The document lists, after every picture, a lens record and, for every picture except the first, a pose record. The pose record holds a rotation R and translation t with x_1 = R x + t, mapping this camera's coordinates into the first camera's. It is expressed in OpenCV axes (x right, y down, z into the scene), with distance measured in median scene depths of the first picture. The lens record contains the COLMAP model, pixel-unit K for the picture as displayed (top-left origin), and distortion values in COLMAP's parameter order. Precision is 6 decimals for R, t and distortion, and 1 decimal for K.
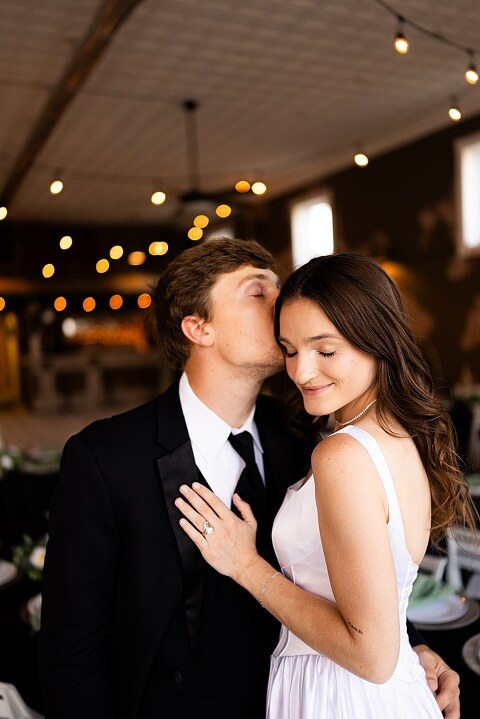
lens RADIAL K [[662.8, 0, 239.6], [0, 662.8, 373.6], [0, 0, 1]] dist [-0.013442, -0.004030]
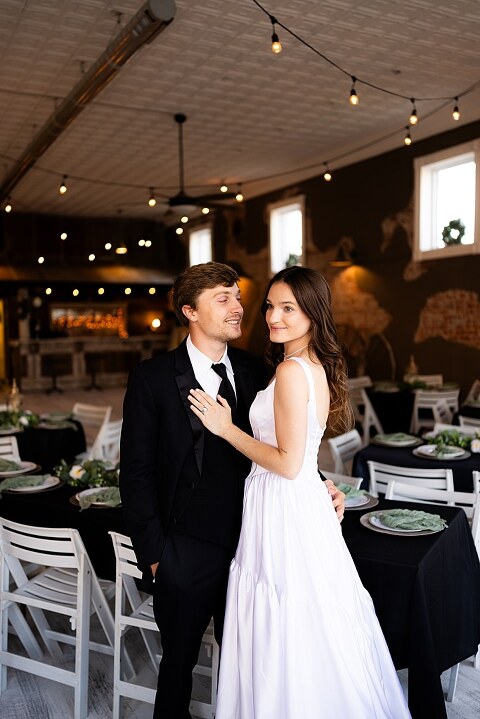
lens RADIAL K [[662.8, 0, 239.6], [0, 662.8, 373.6], [0, 0, 1]] dist [-0.013442, -0.004030]
pose [[0.998604, 0.029774, 0.043634, -0.010830], [-0.030150, 0.999513, 0.007987, 0.018275], [-0.043375, -0.009291, 0.999016, -0.150563]]
